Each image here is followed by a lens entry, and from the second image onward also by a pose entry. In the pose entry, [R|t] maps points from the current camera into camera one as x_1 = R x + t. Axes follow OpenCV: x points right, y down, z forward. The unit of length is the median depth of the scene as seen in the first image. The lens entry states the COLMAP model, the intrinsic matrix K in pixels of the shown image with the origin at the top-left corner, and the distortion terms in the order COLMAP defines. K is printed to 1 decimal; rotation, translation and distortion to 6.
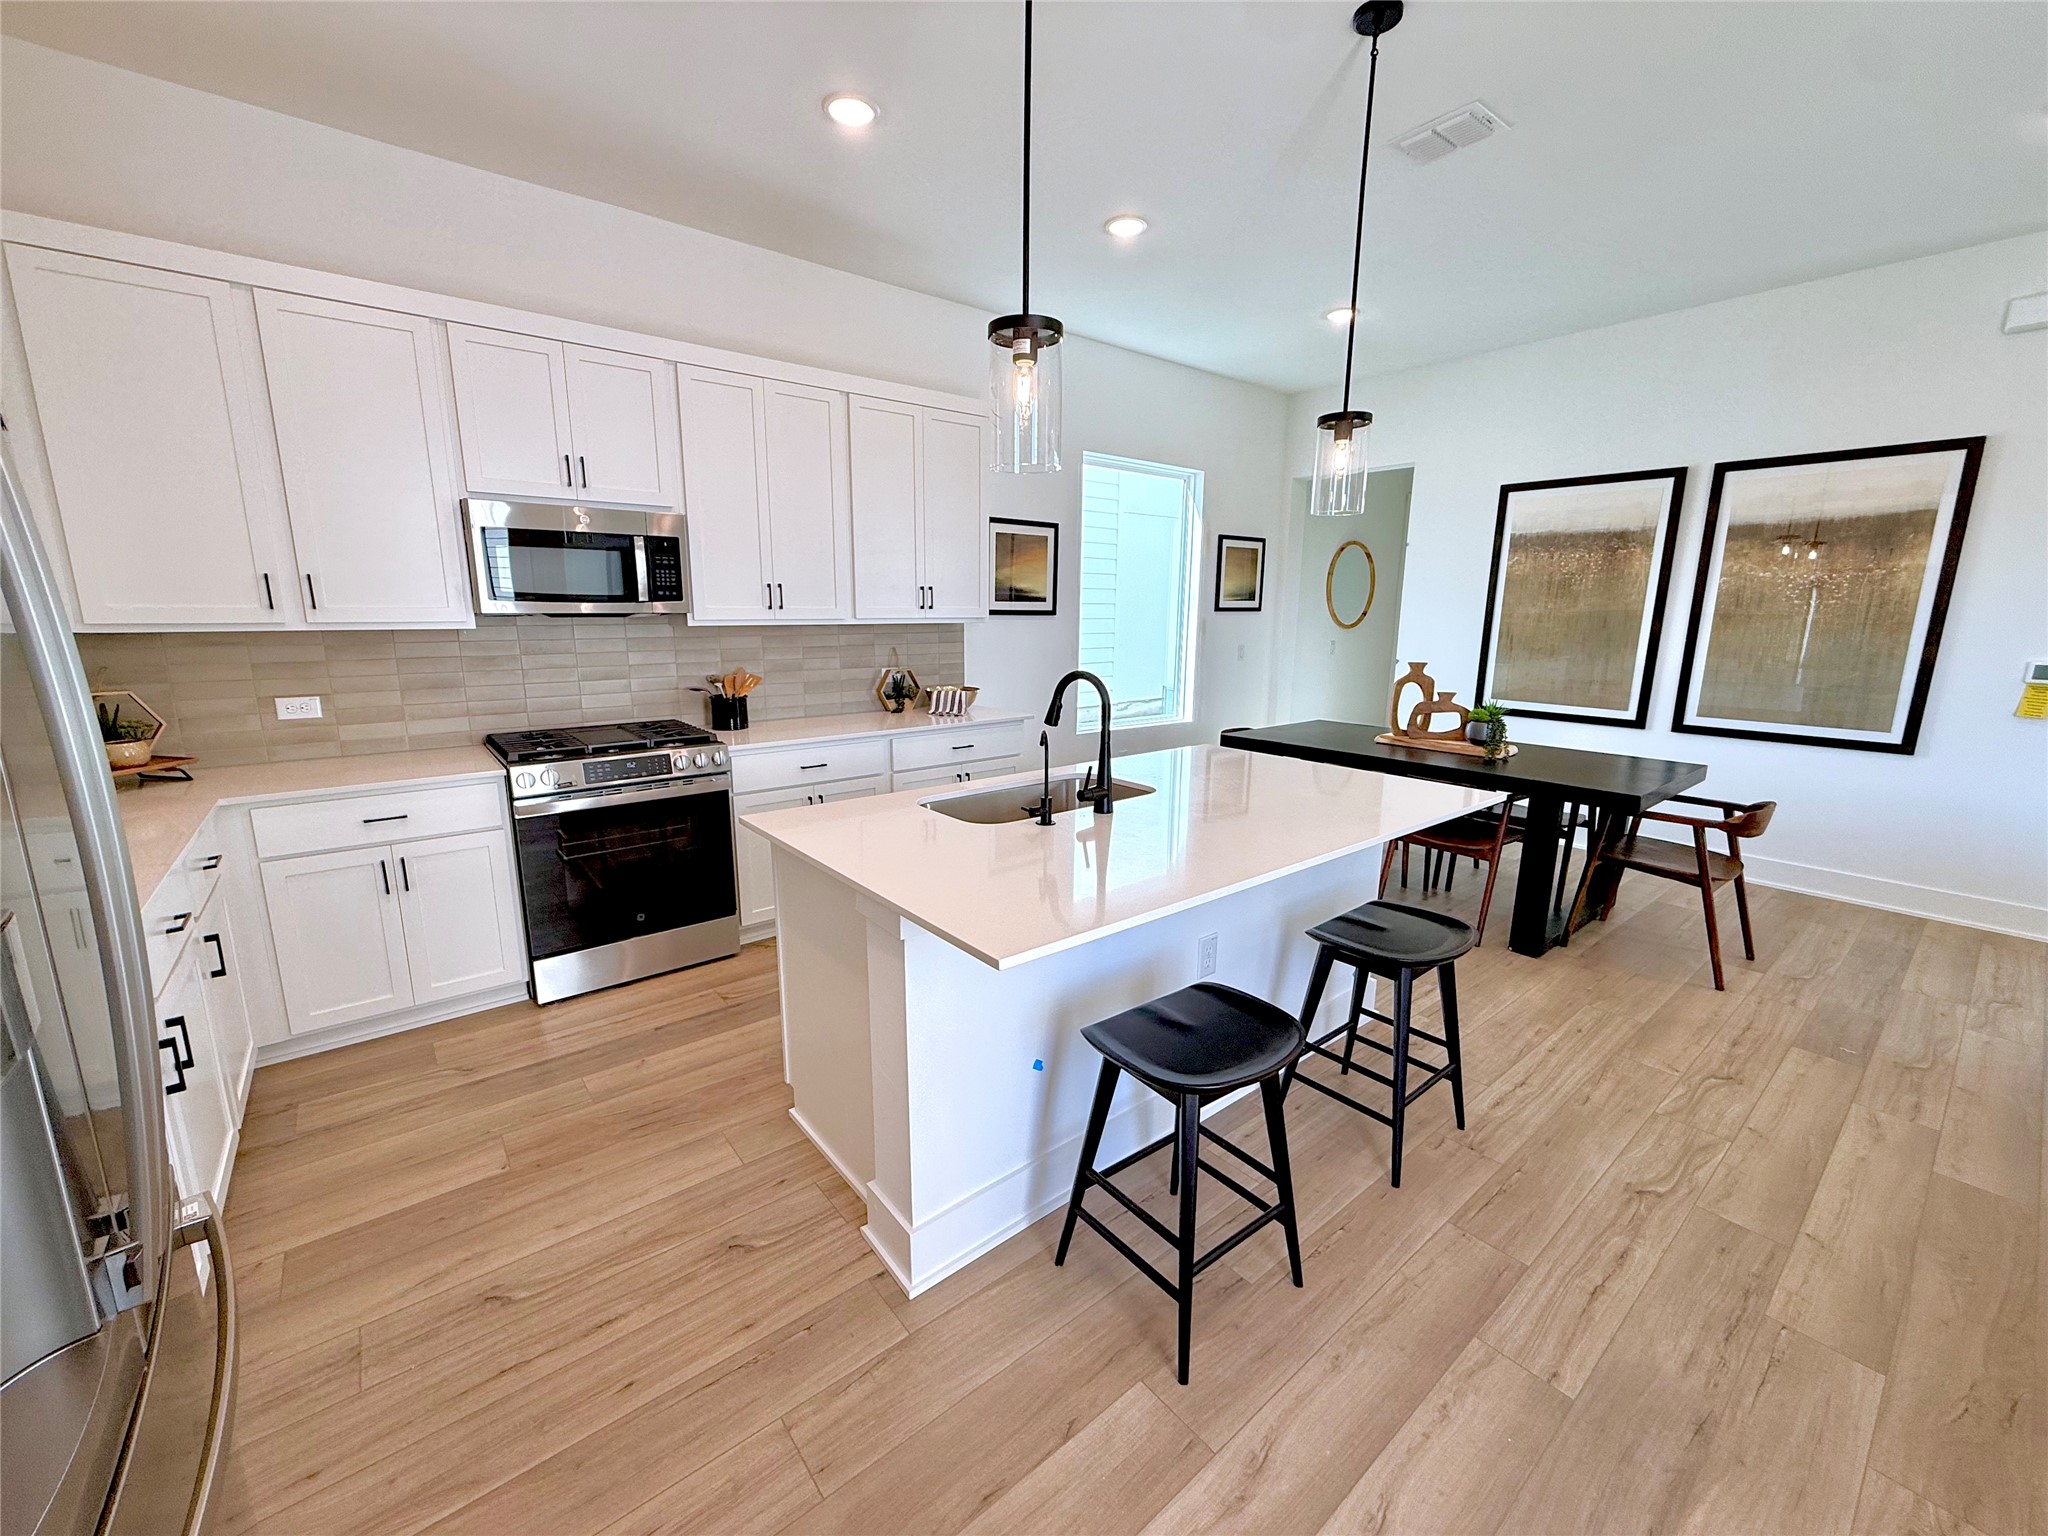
lens RADIAL K [[811.7, 0, 1023.1], [0, 811.7, 770.0], [0, 0, 1]] dist [0.000753, 0.000545]
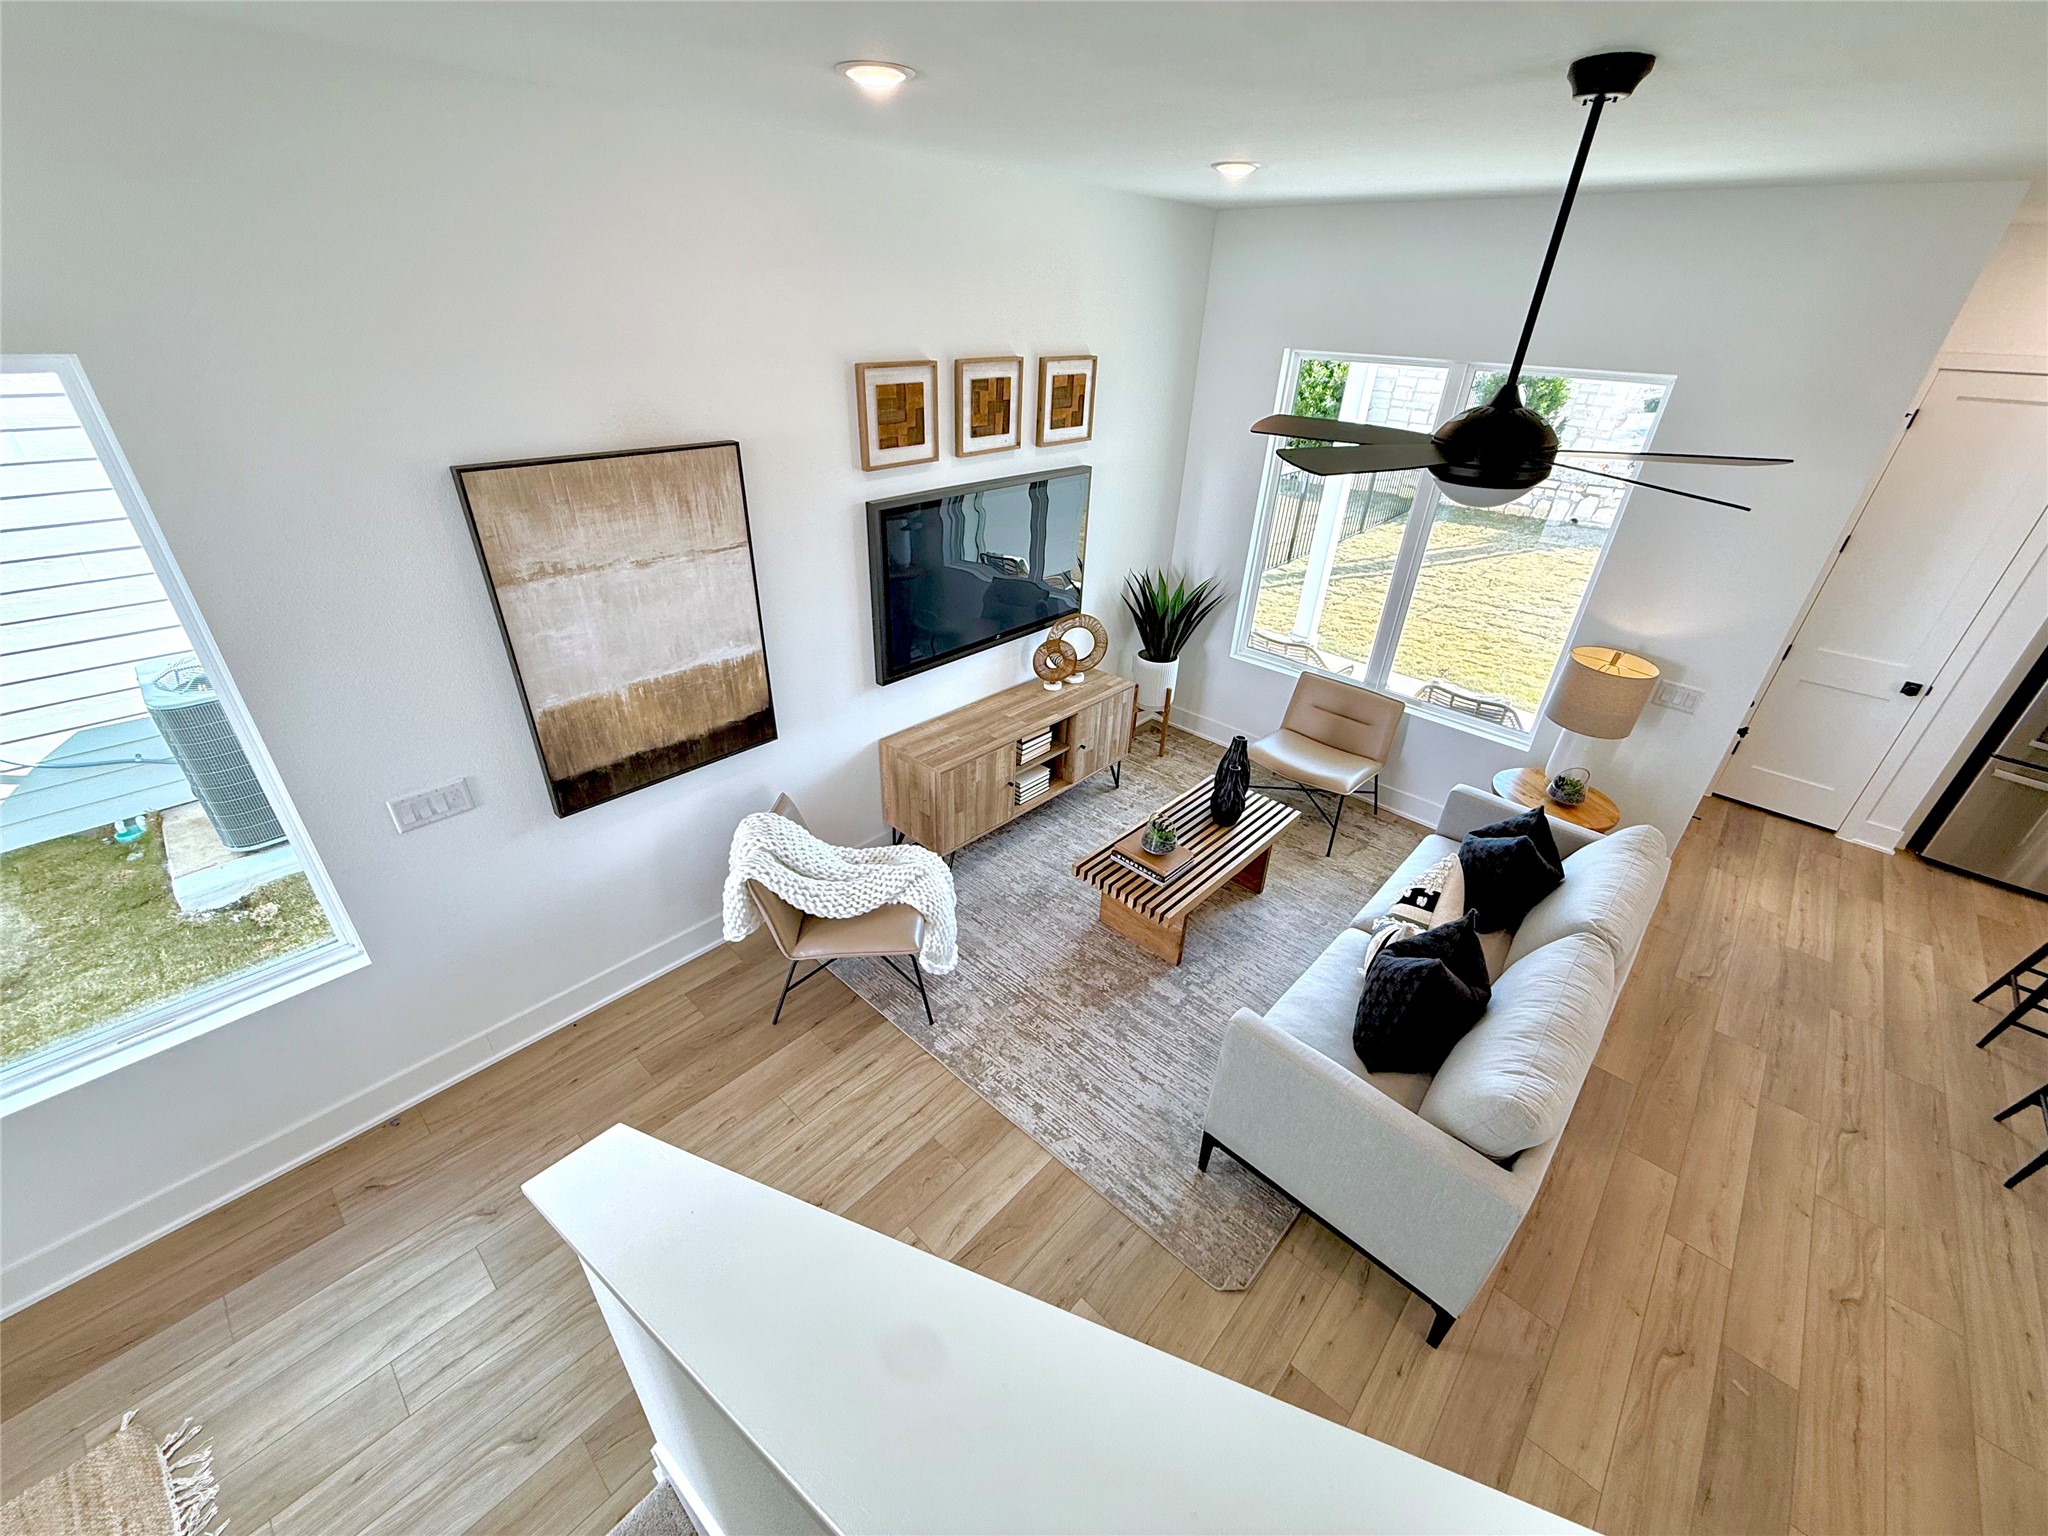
lens RADIAL K [[811.7, 0, 1020.3], [0, 811.7, 767.9], [0, 0, 1]] dist [0.000753, 0.000545]
pose [[-0.989372, 0.037174, -0.140571, 2.809417], [-0.064091, 0.756288, 0.651092, -0.970873], [0.130516, 0.653182, -0.745868, 1.692218]]
